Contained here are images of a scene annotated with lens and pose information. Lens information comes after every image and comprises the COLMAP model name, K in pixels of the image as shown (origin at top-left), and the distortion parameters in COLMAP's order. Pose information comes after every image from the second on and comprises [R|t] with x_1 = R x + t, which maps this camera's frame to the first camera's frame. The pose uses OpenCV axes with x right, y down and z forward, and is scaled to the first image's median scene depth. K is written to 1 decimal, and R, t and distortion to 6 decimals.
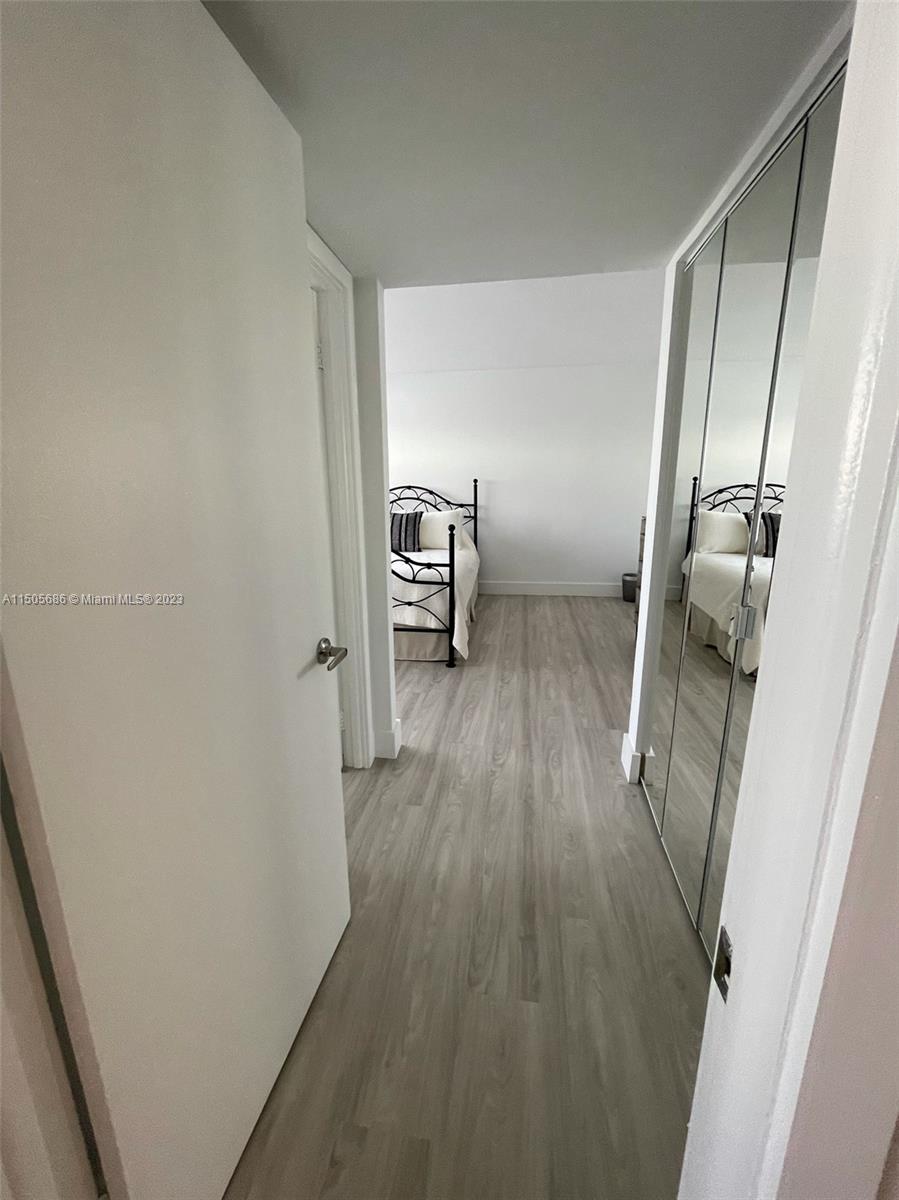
lens RADIAL K [[479.3, 0, 451.5], [0, 479.3, 592.6], [0, 0, 1]] dist [0.003276, -0.000304]
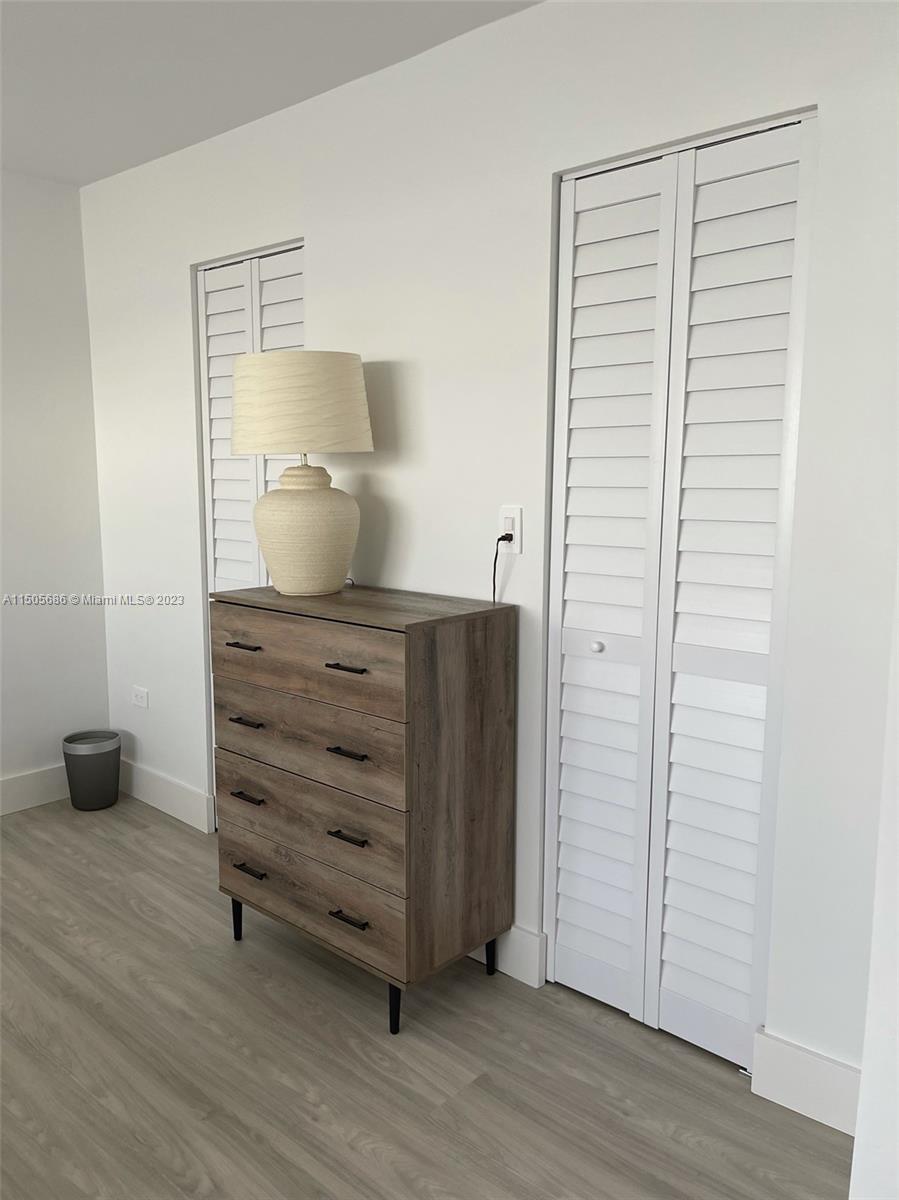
lens RADIAL K [[896.8, 0, 442.6], [0, 896.8, 605.2], [0, 0, 1]] dist [0.046711, -0.024471]
pose [[0.556211, -0.108636, 0.823910, -0.042096], [0.182388, 0.983205, 0.006513, -0.101332], [-0.810780, 0.146648, 0.566684, 0.402758]]
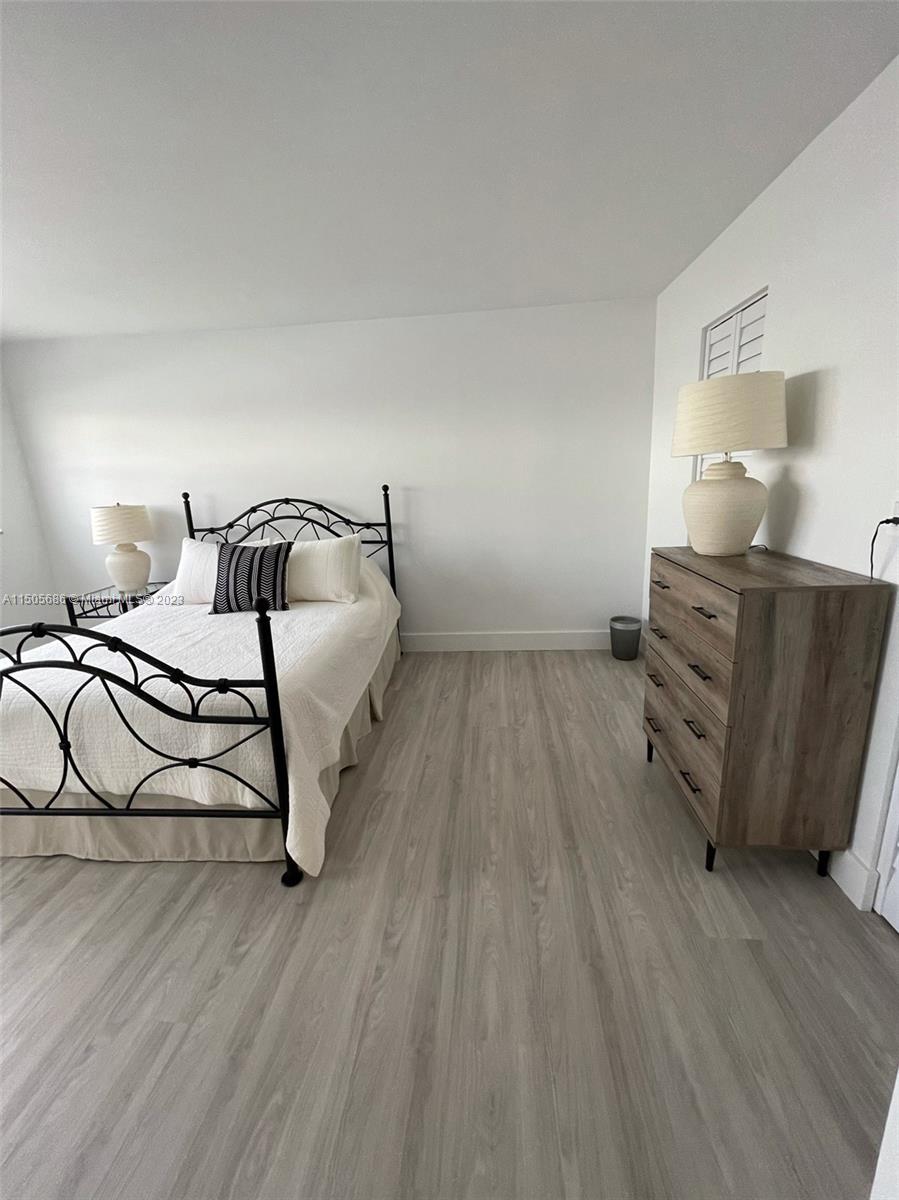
lens RADIAL K [[479.3, 0, 458.6], [0, 479.3, 592.0], [0, 0, 1]] dist [0.003276, -0.000304]
pose [[0.996375, -0.049962, 0.068850, 0.111457], [0.049750, 0.998750, 0.004787, -0.100239], [-0.069003, -0.001344, 0.997616, 0.381079]]
